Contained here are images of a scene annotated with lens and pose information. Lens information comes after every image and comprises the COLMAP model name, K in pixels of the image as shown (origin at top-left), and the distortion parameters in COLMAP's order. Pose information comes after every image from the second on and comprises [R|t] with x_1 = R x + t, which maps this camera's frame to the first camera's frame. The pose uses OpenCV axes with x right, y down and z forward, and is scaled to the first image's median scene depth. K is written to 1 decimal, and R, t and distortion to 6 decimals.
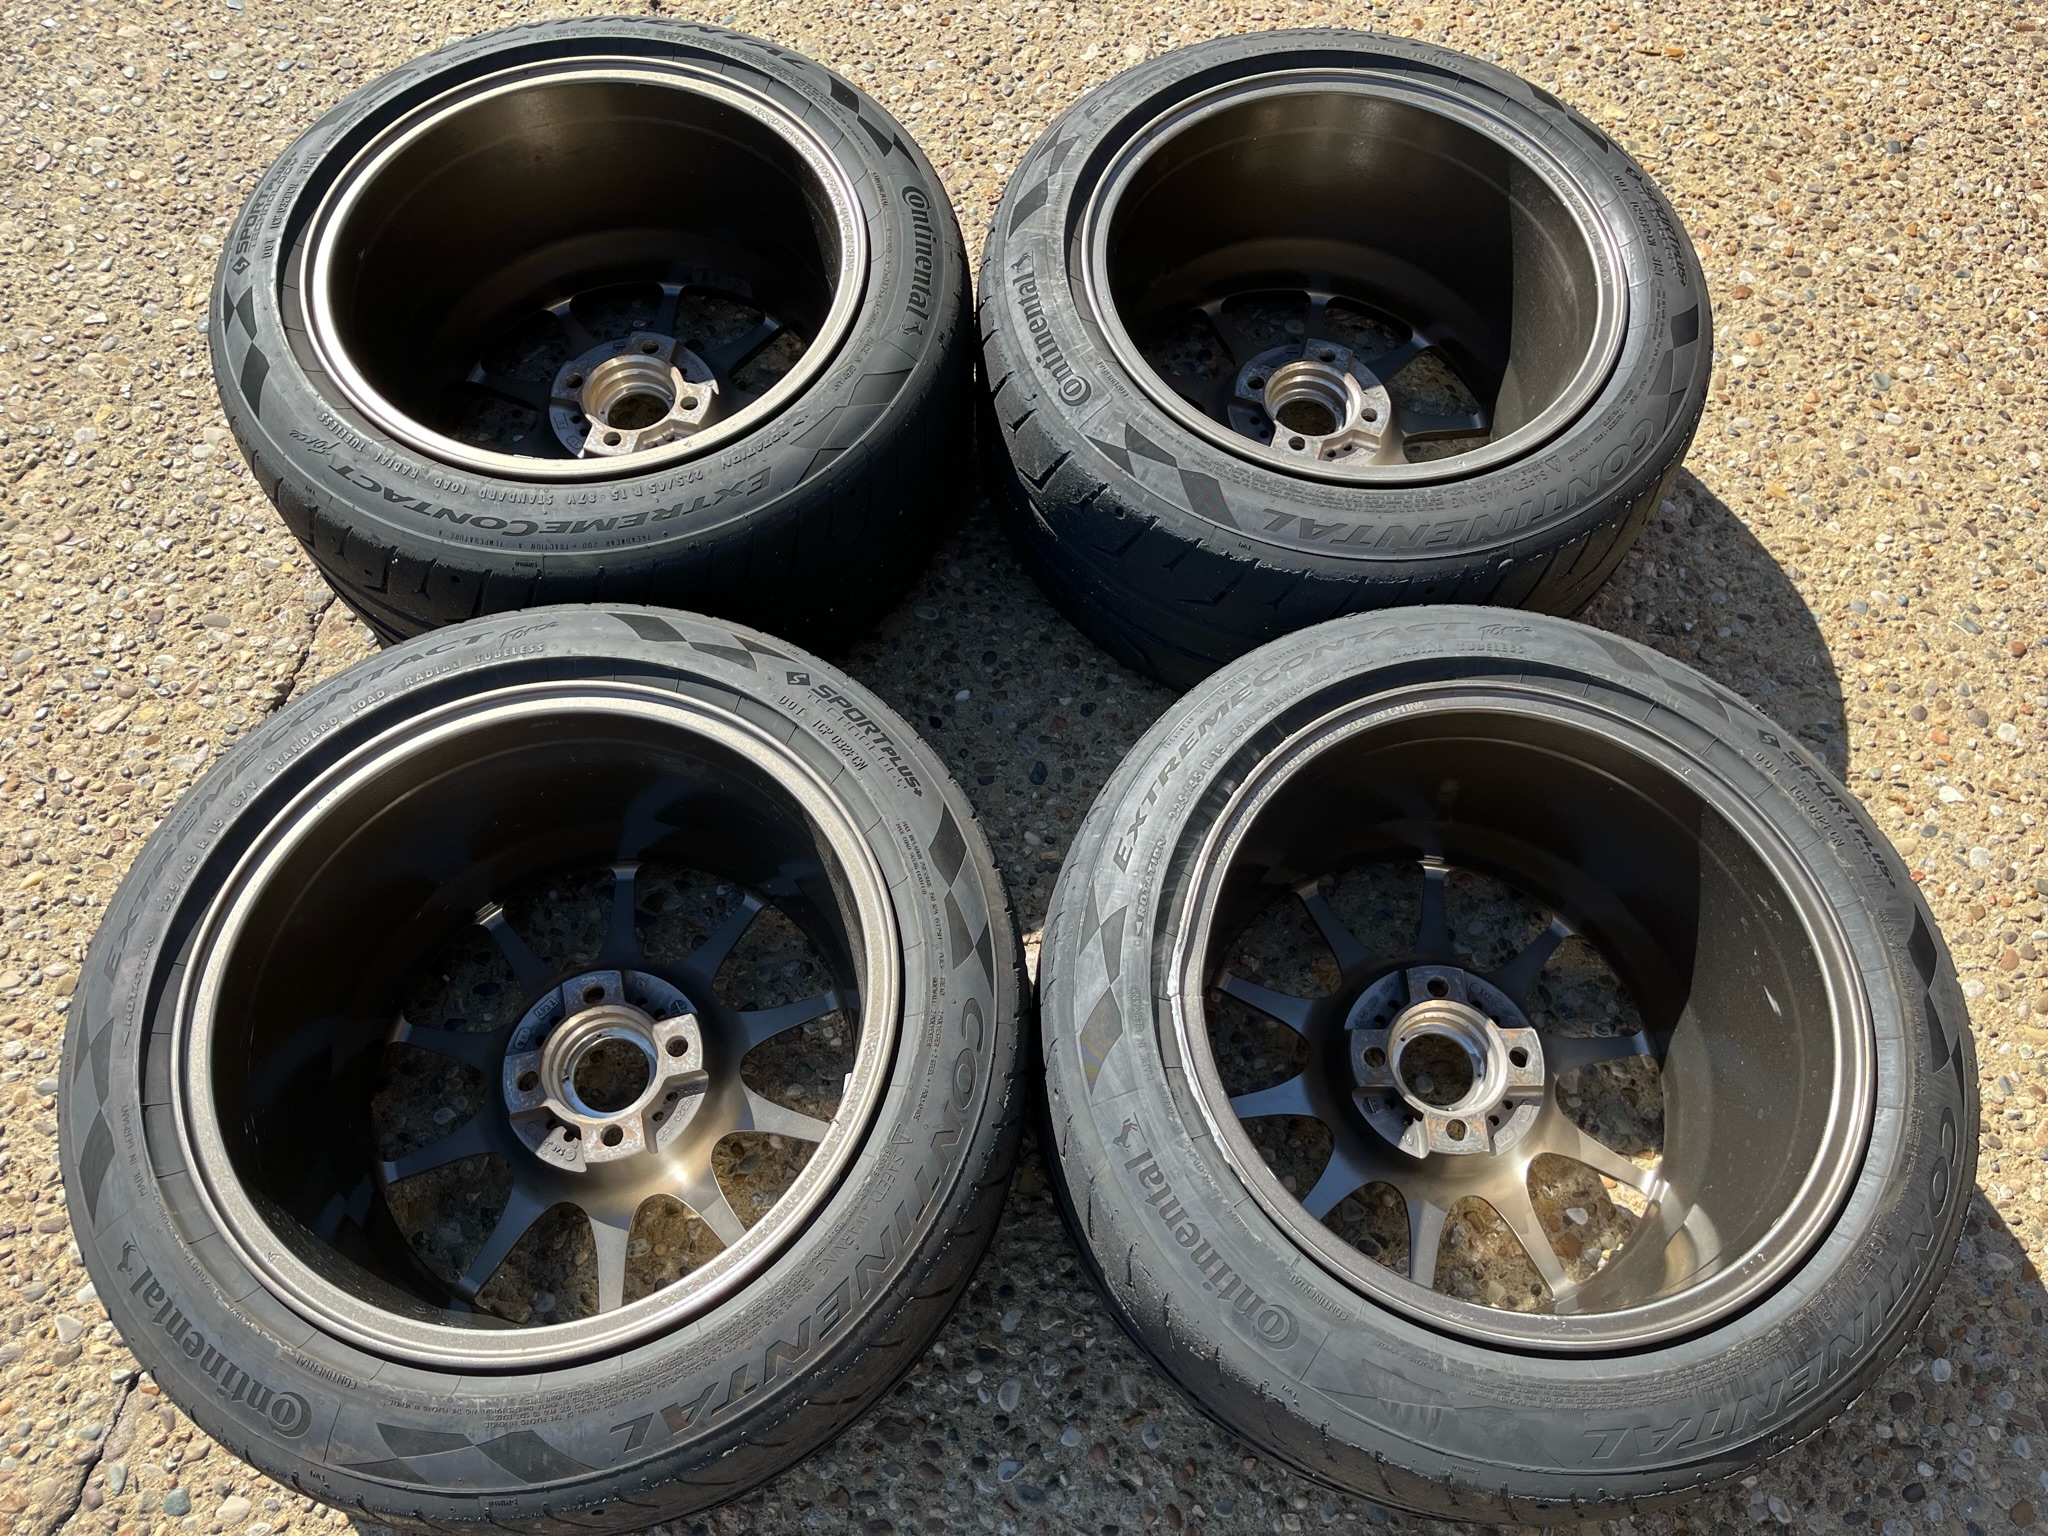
lens RADIAL K [[1537.7, 0, 1030.1], [0, 1537.7, 774.3], [0, 0, 1]] dist [0.065242, -0.106789]
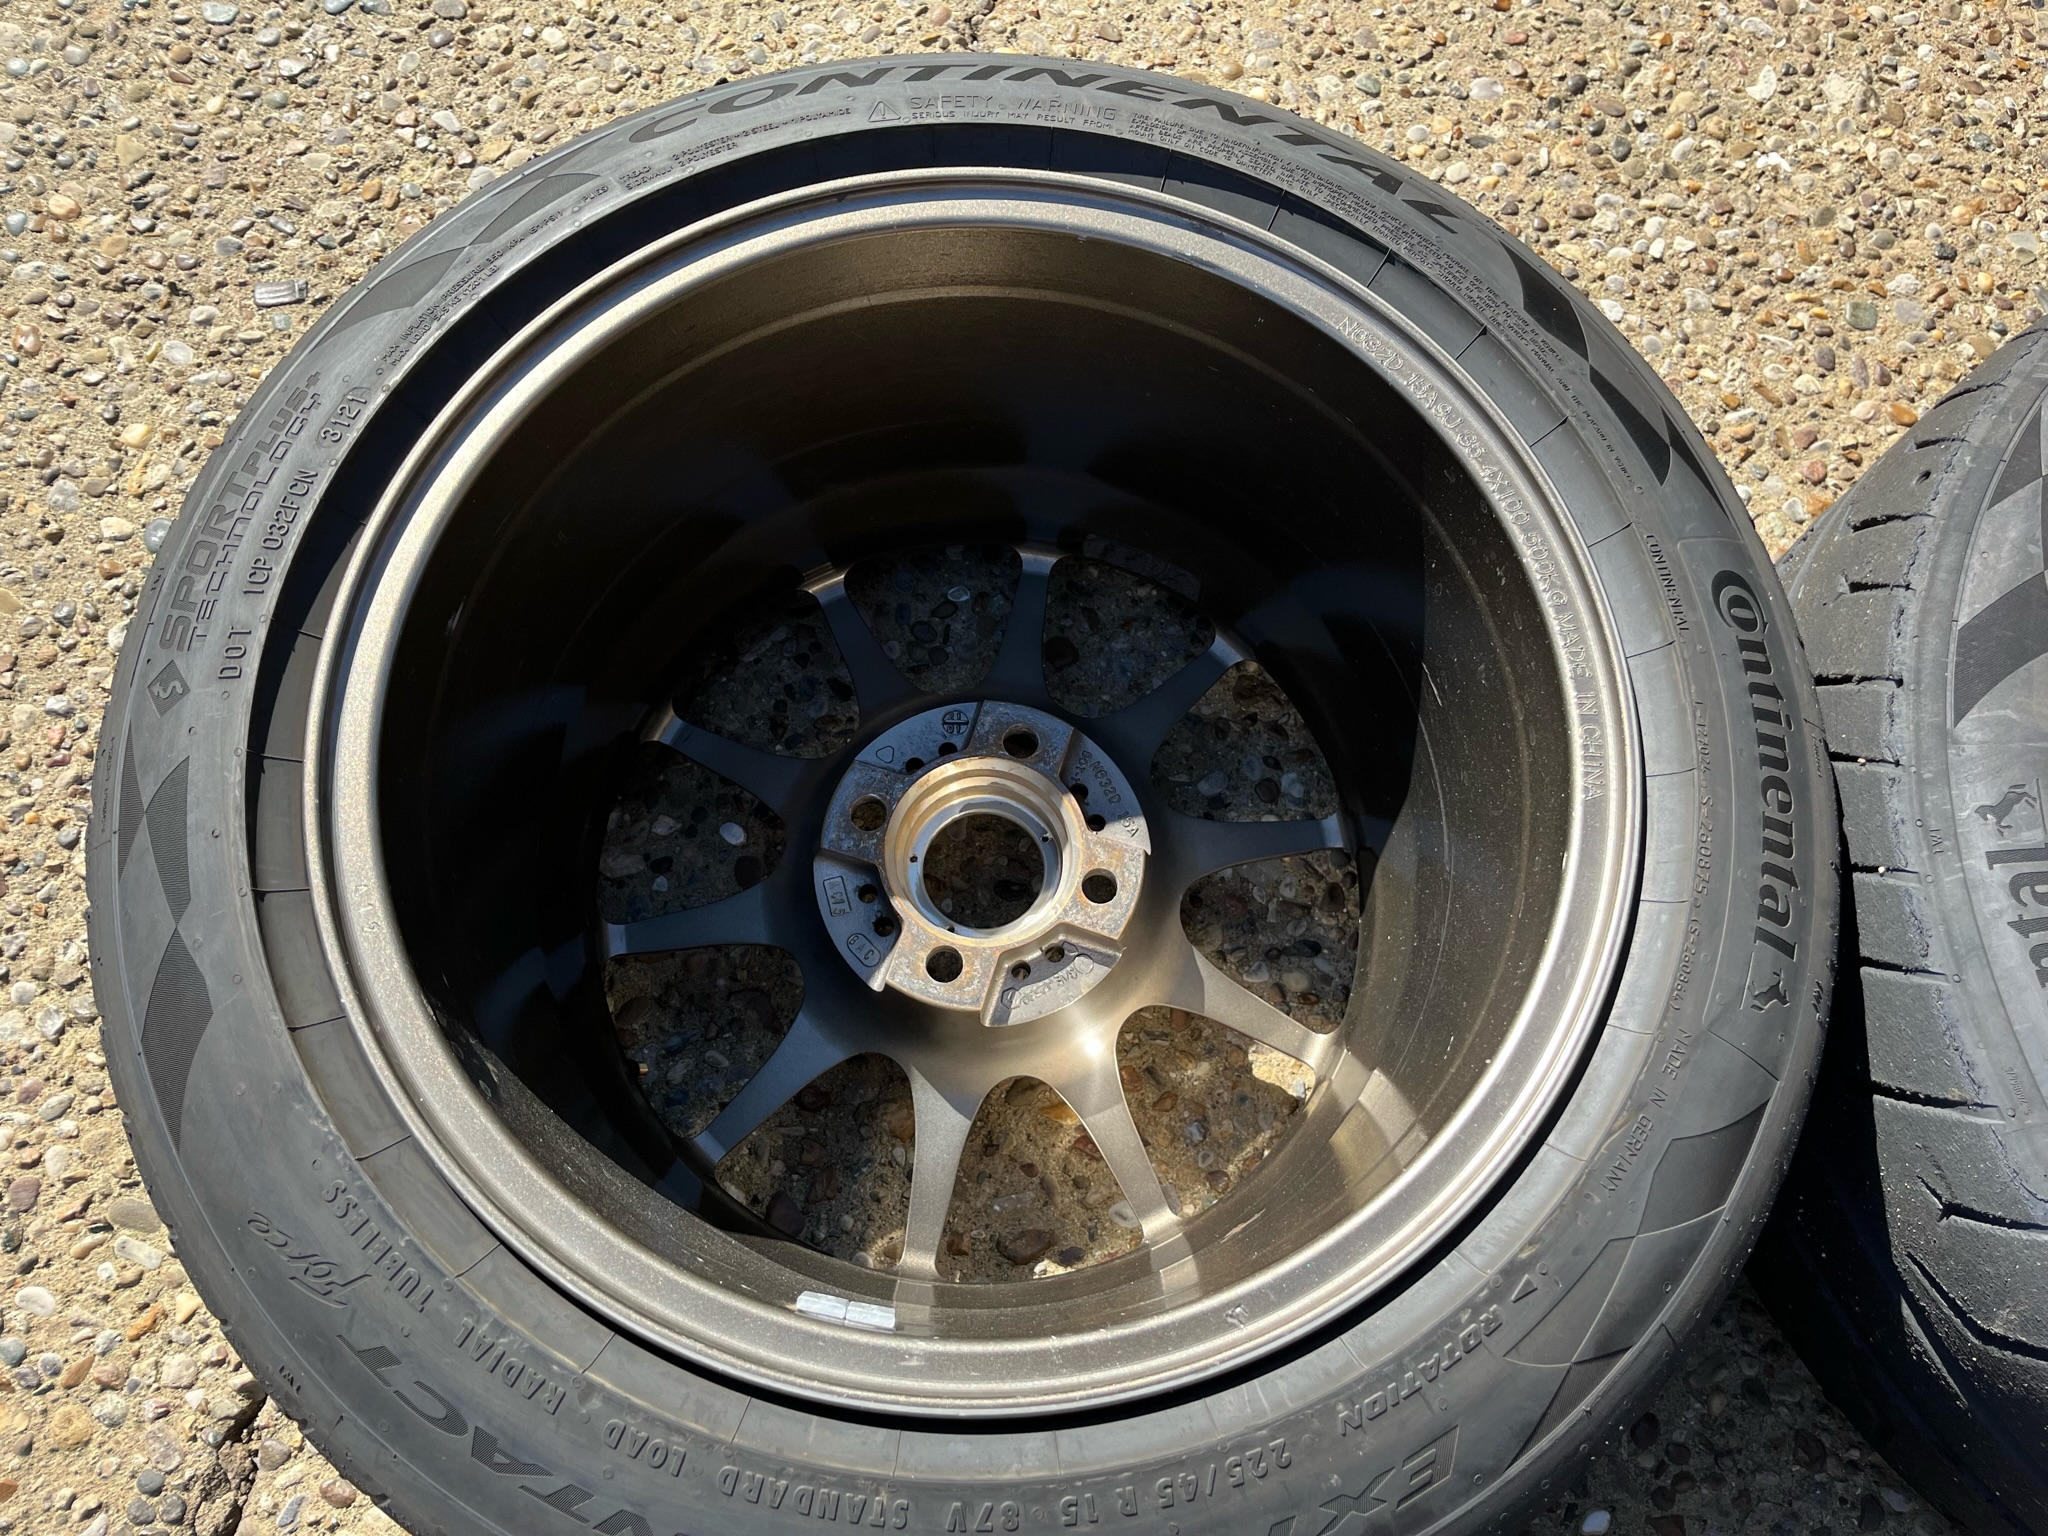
lens RADIAL K [[1561.7, 0, 1039.0], [0, 1561.7, 761.2], [0, 0, 1]] dist [0.068540, -0.111273]
pose [[0.995200, 0.093356, -0.029346, -0.235865], [-0.090038, 0.990993, 0.099131, -0.336438], [0.038337, -0.096013, 0.994642, 0.528911]]
